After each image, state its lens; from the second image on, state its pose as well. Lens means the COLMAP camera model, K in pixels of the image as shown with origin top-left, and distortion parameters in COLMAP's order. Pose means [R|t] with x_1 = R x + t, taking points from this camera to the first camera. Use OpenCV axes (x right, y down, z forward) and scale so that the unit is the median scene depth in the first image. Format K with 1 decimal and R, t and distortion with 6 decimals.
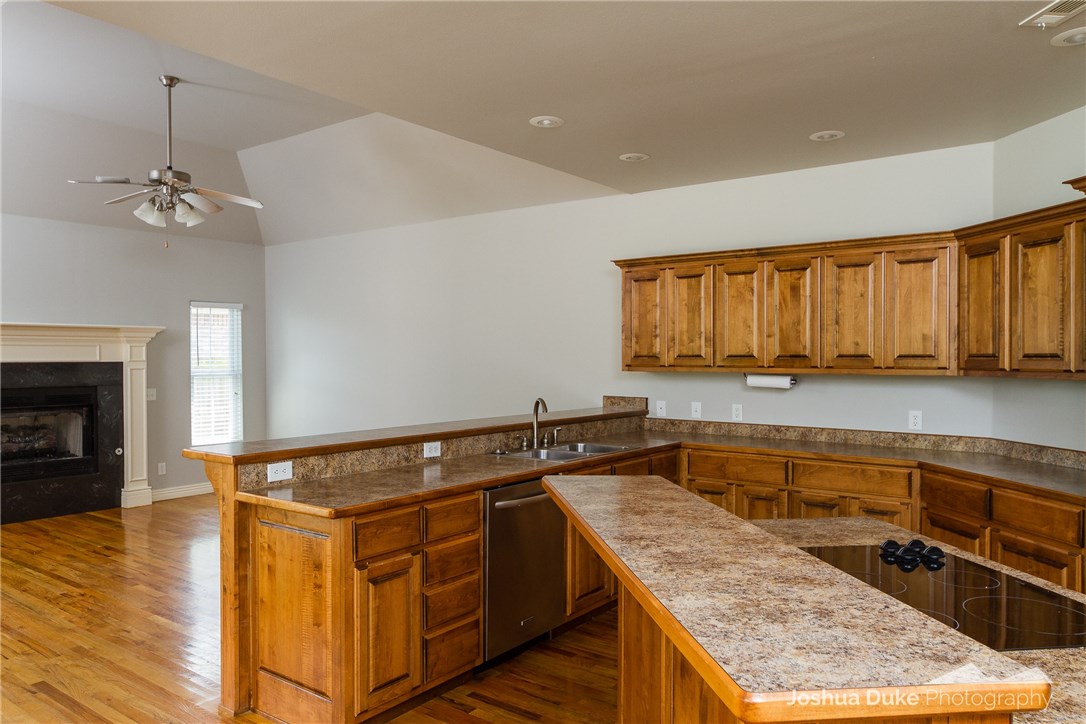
lens RADIAL K [[781.4, 0, 543.0], [0, 781.4, 362.0], [0, 0, 1]] dist [0.039579, 0.000048]
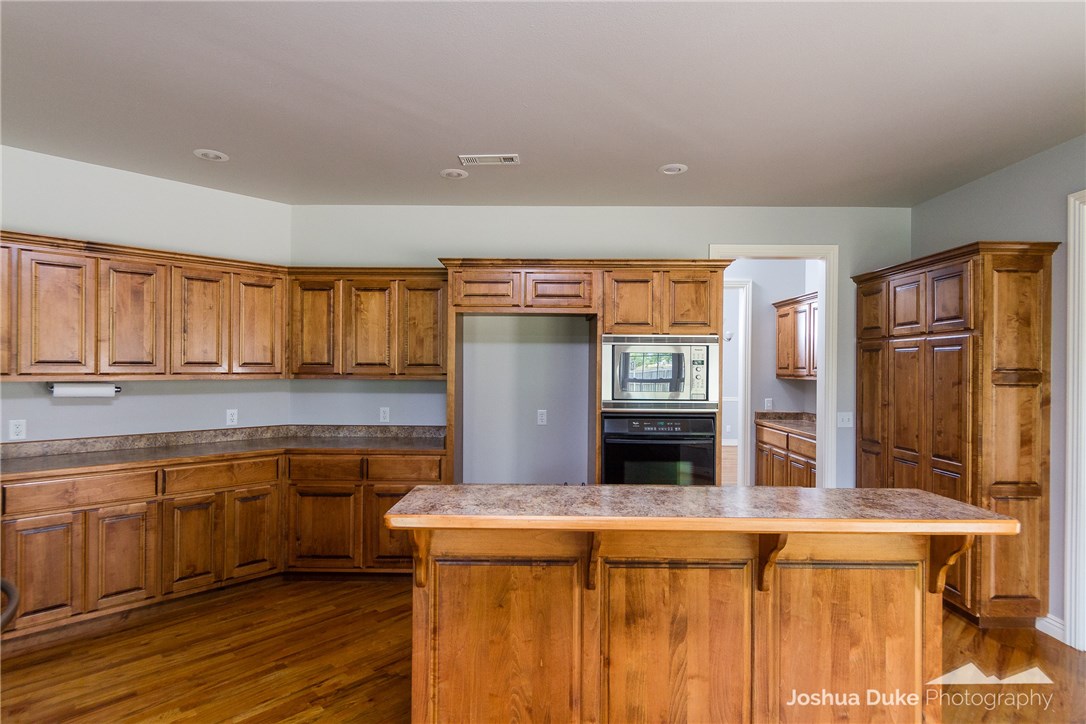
lens RADIAL K [[556.8, 0, 543.0], [0, 556.8, 362.0], [0, 0, 1]] dist [0.000789, -0.001161]
pose [[0.141425, 0.007311, 0.989922, -0.302290], [0.000175, 0.999973, -0.007411, -0.003291], [-0.989949, 0.001221, 0.141420, 0.427193]]
